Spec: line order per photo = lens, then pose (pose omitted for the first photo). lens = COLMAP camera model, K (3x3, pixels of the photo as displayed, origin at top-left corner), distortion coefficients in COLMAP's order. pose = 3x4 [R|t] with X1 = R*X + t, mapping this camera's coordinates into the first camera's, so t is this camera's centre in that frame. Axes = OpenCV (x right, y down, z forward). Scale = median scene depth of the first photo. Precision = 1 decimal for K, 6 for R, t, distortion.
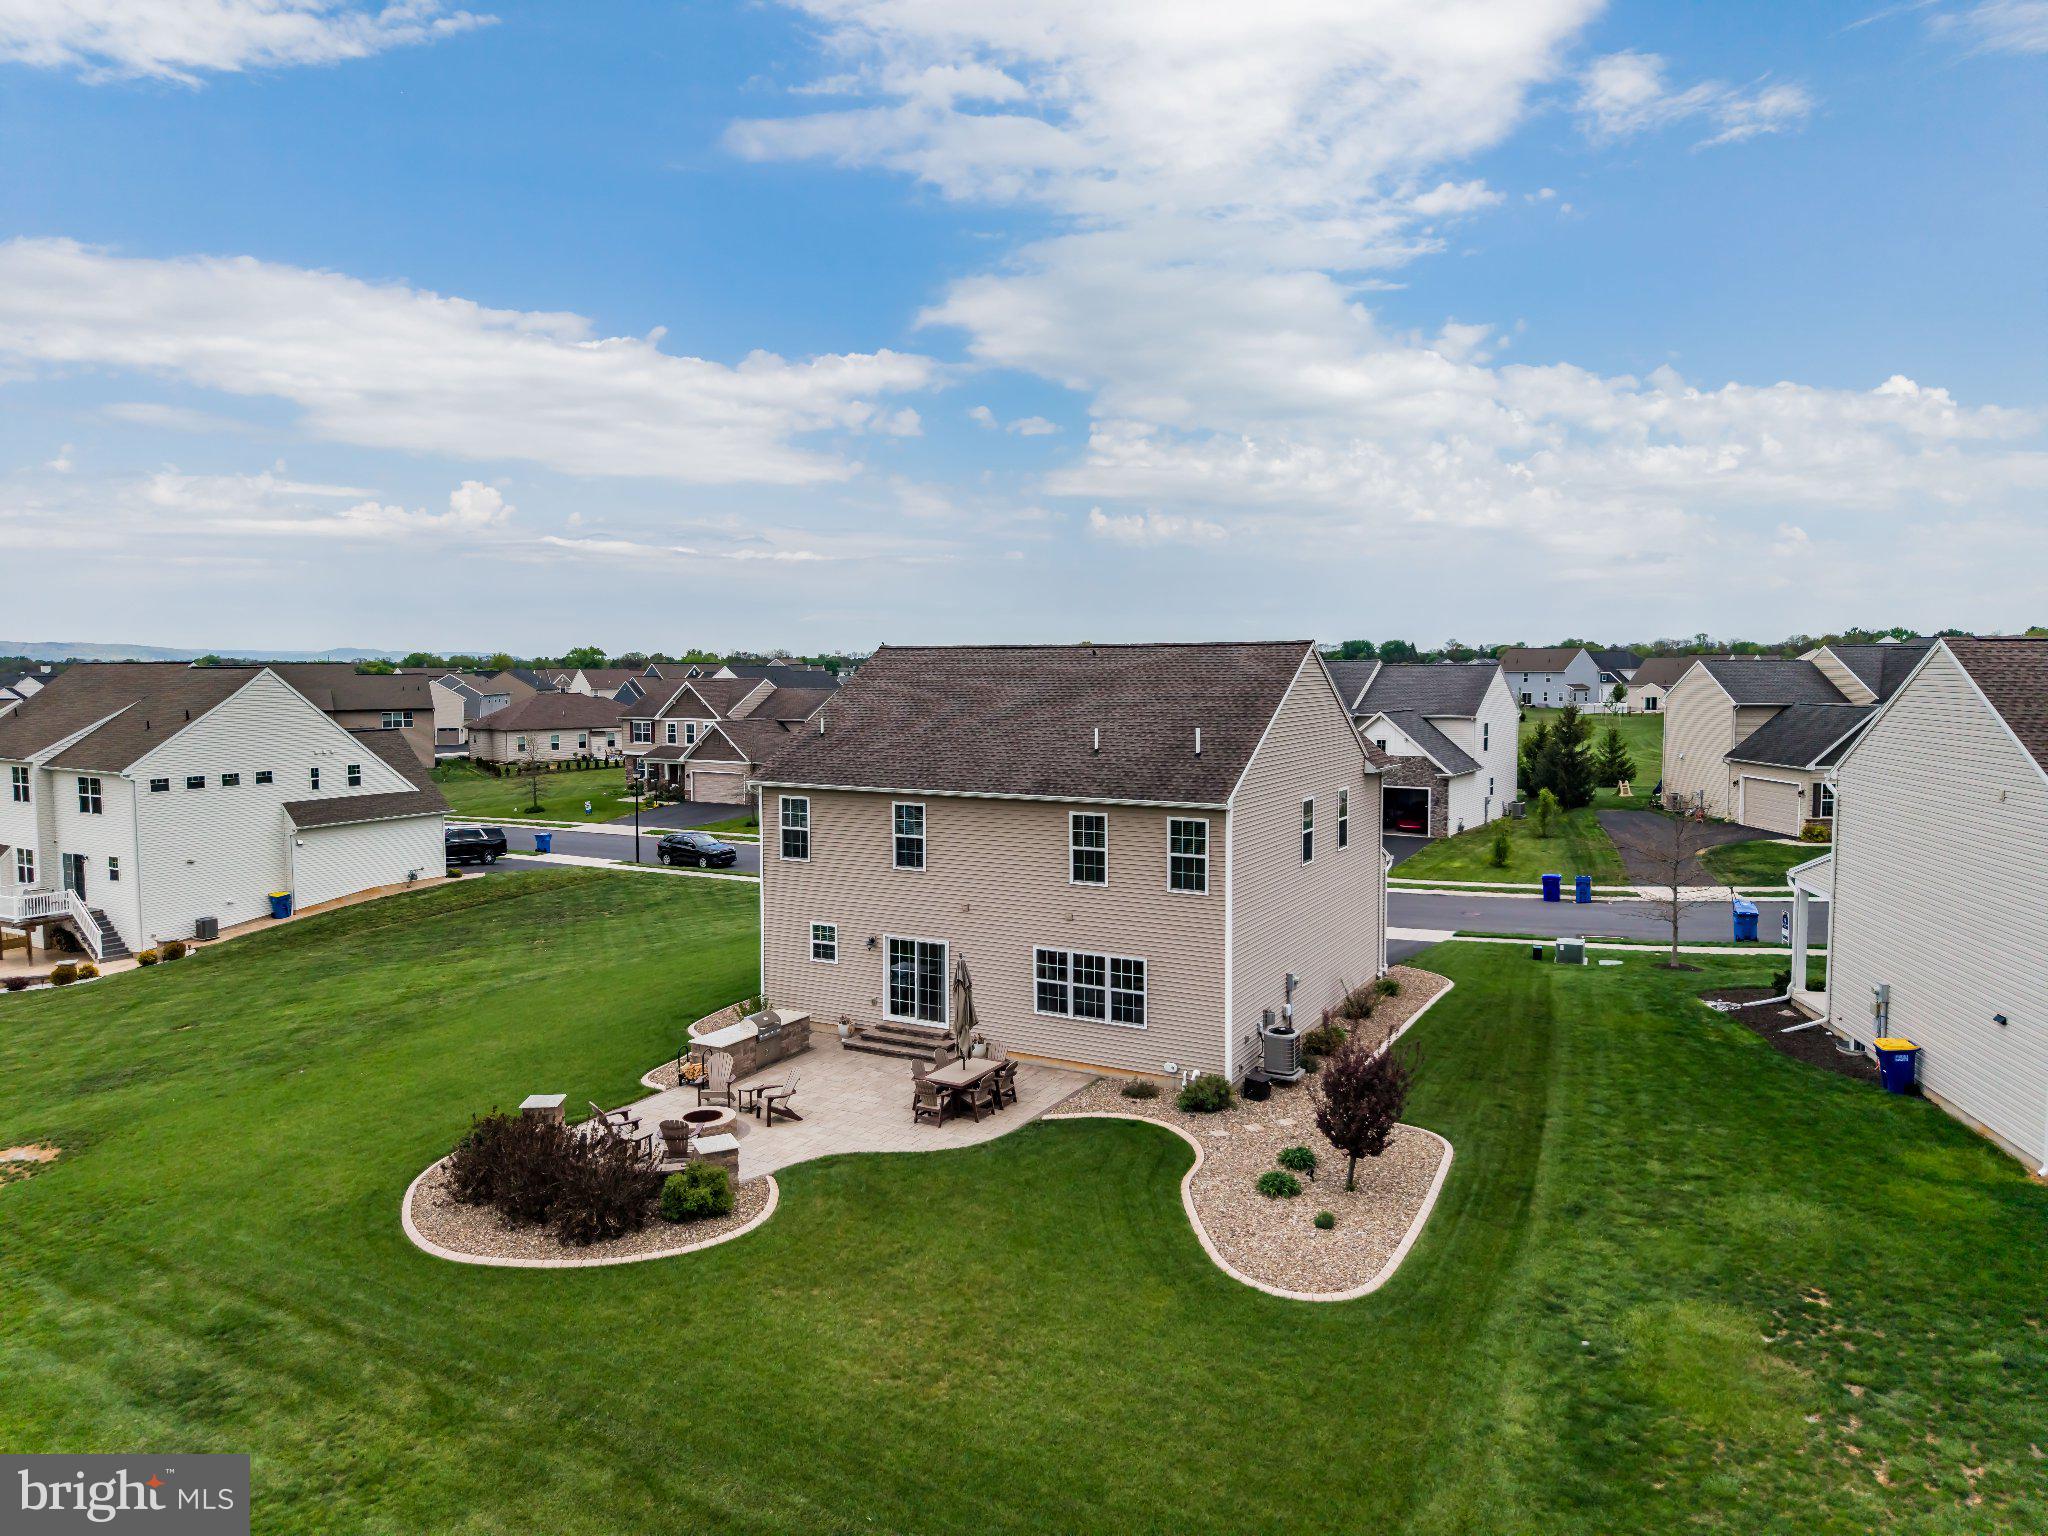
lens RADIAL K [[1375.2, 0, 1024.0], [0, 1375.2, 768.0], [0, 0, 1]] dist [0.013200, -0.014067]
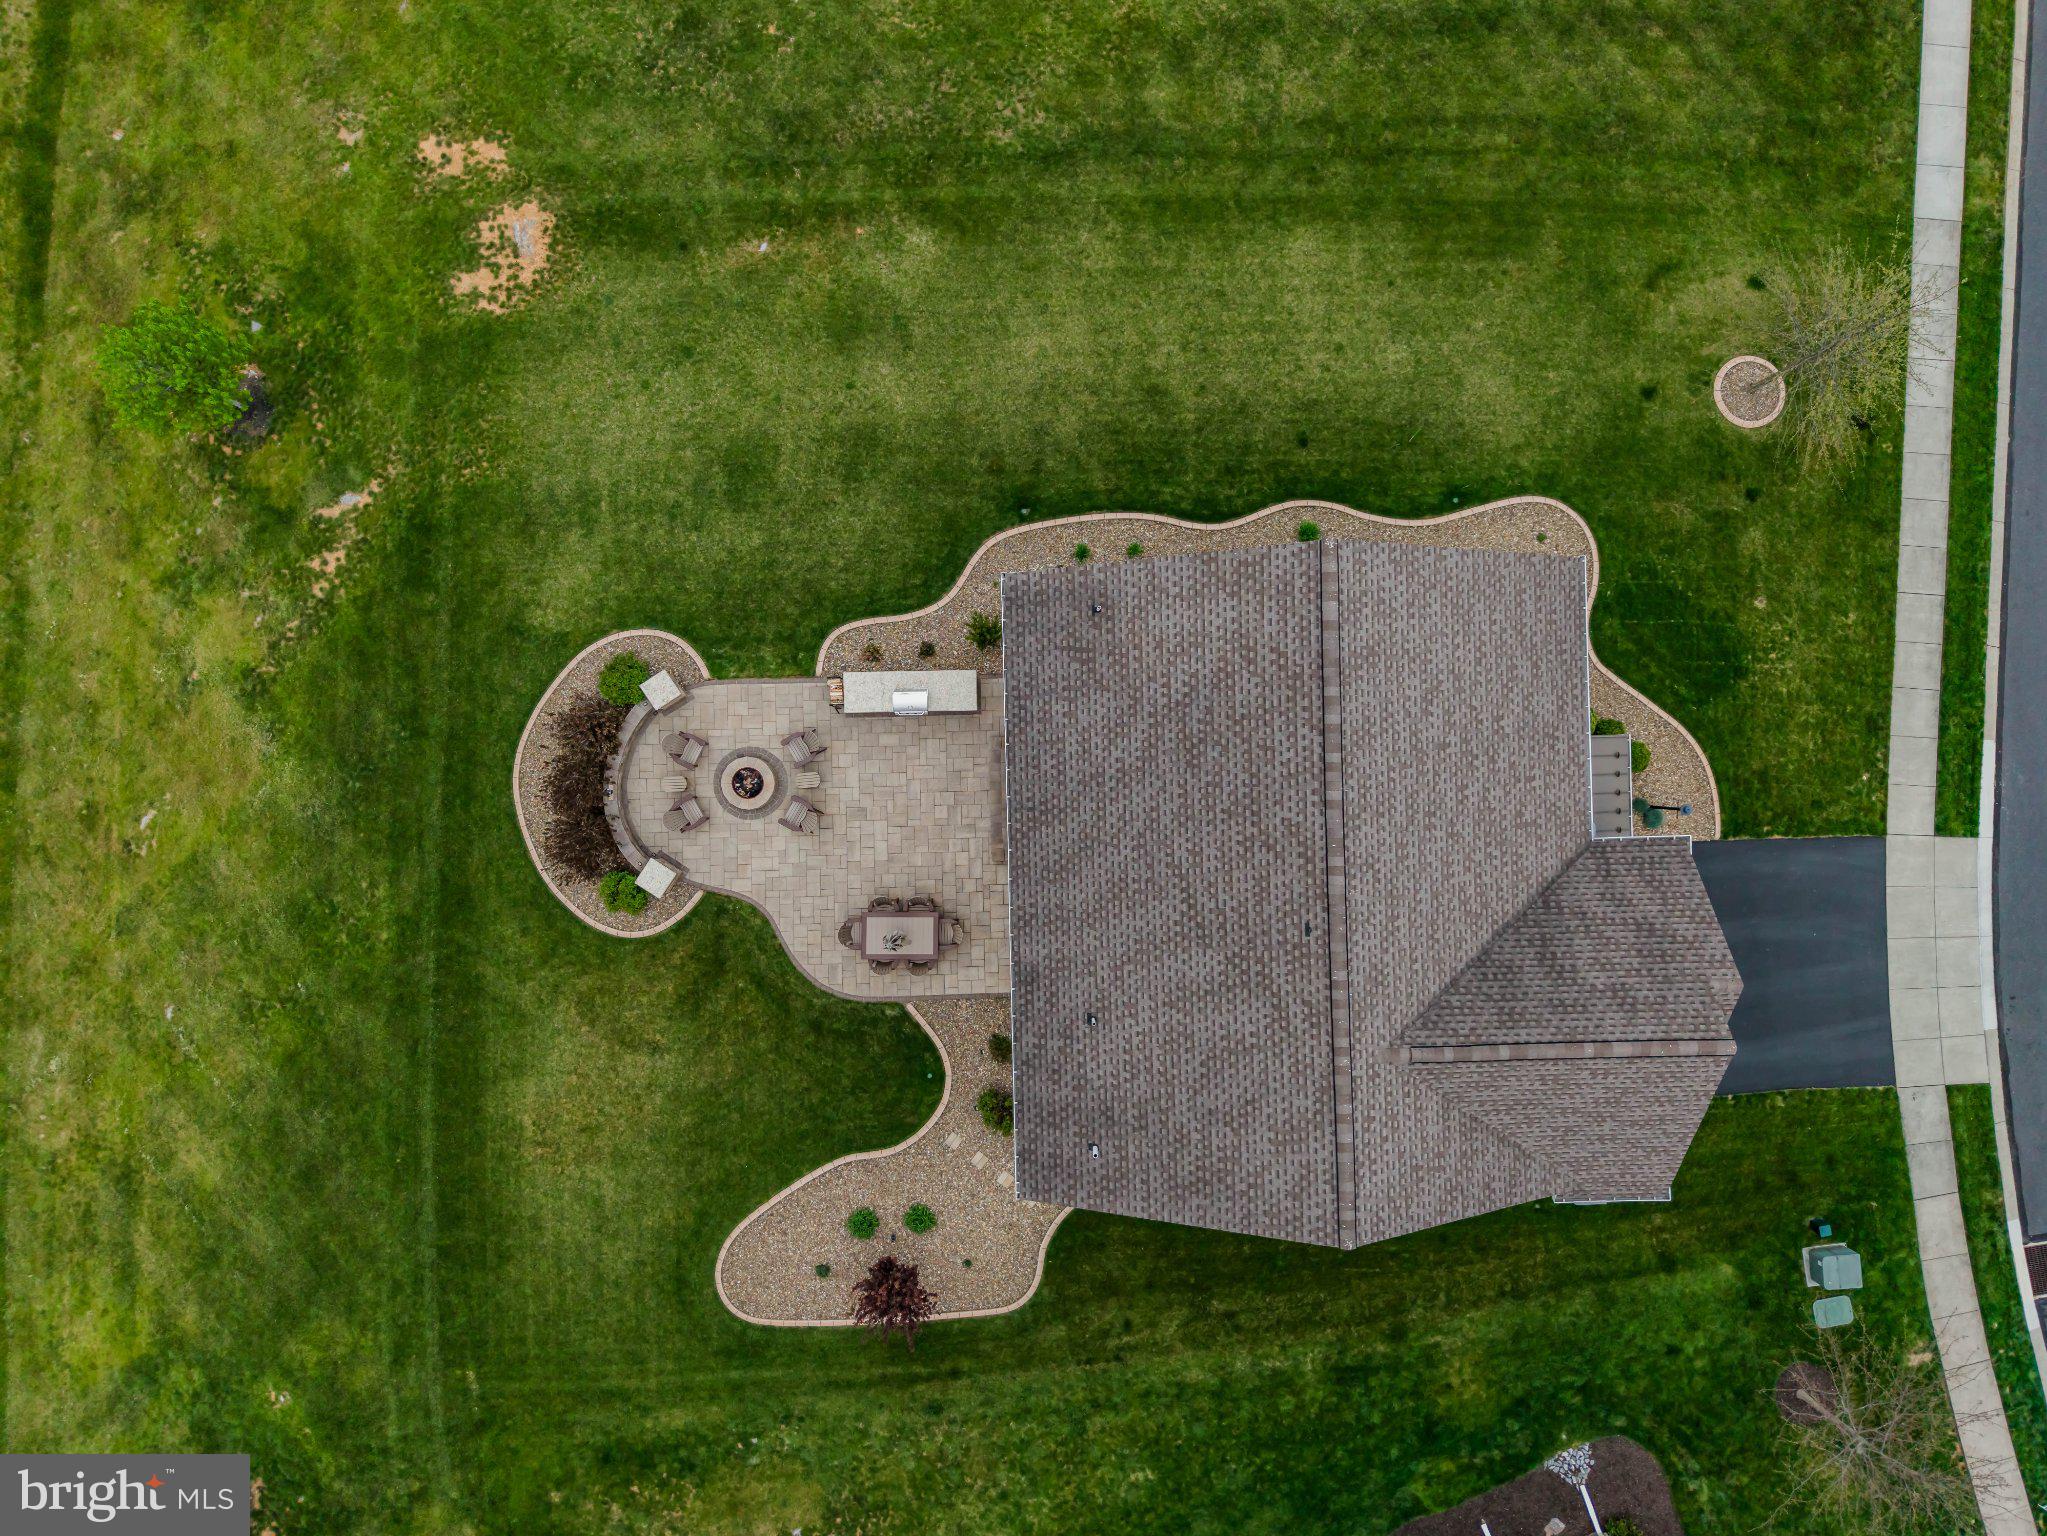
lens RADIAL K [[1374.6, 0, 1023.5], [0, 1374.6, 768.0], [0, 0, 1]] dist [0.013200, -0.014067]
pose [[0.500493, 0.865720, 0.005997, -0.113738], [-0.077649, 0.037990, 0.996257, -0.887673], [0.862251, -0.499085, 0.086235, 0.990932]]
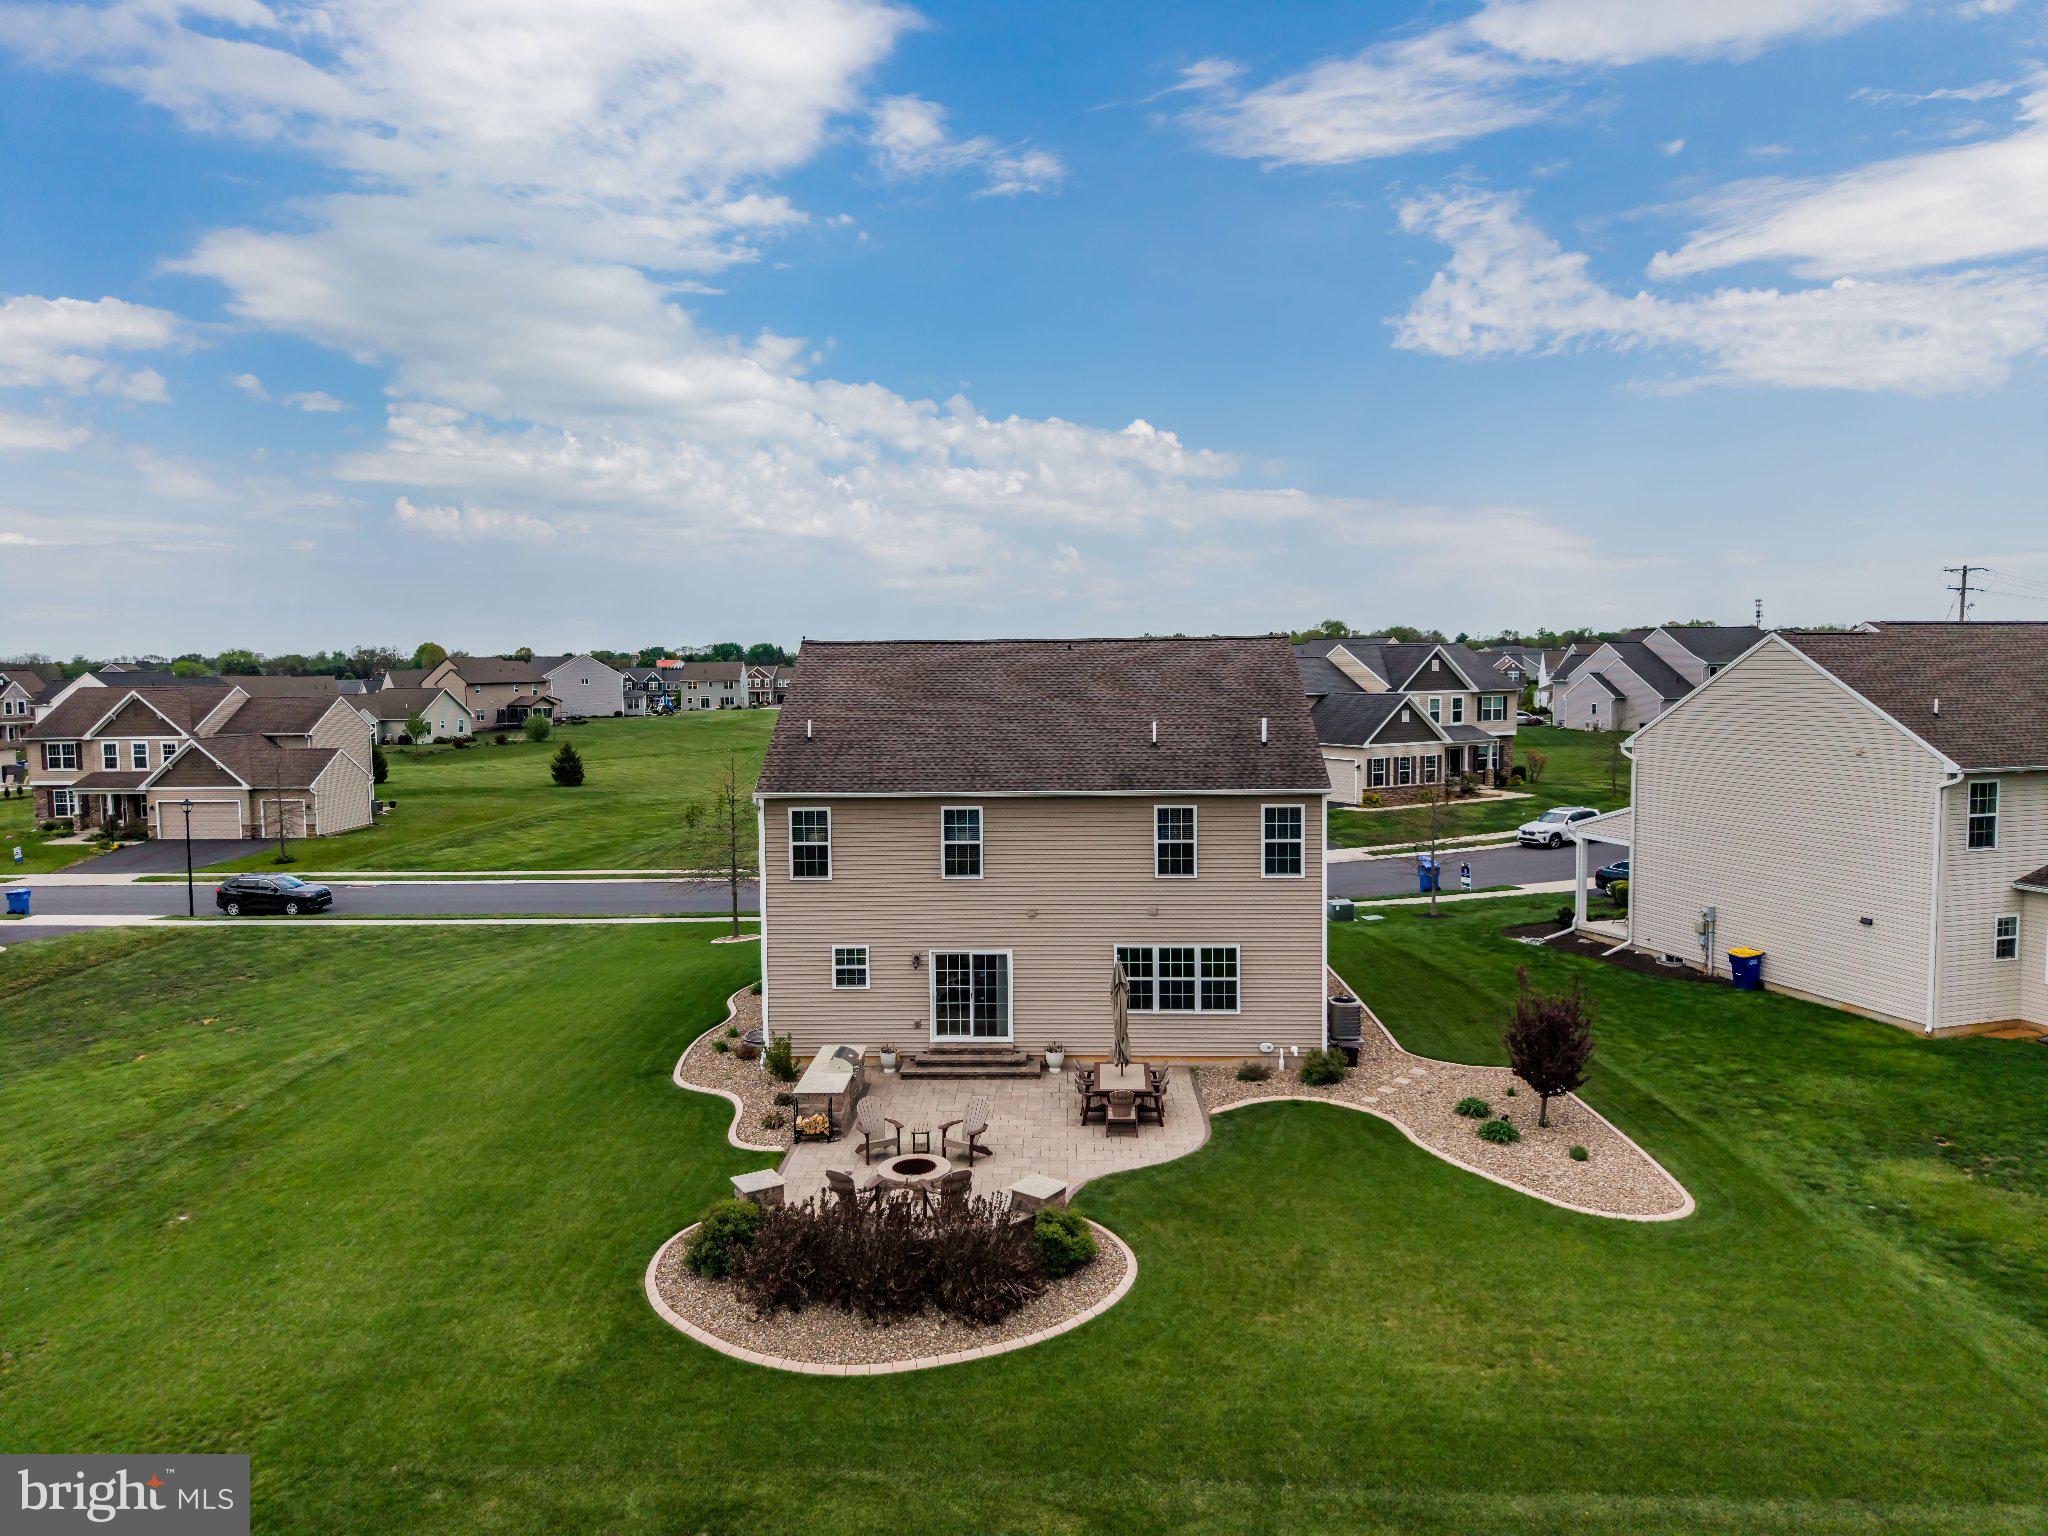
lens RADIAL K [[1375.2, 0, 1024.0], [0, 1375.2, 768.0], [0, 0, 1]] dist [0.013200, -0.014067]
pose [[0.892642, -0.042304, 0.448776, -0.496308], [0.042889, 0.999041, 0.008865, -0.008475], [-0.448721, 0.011334, 0.893600, 0.152249]]
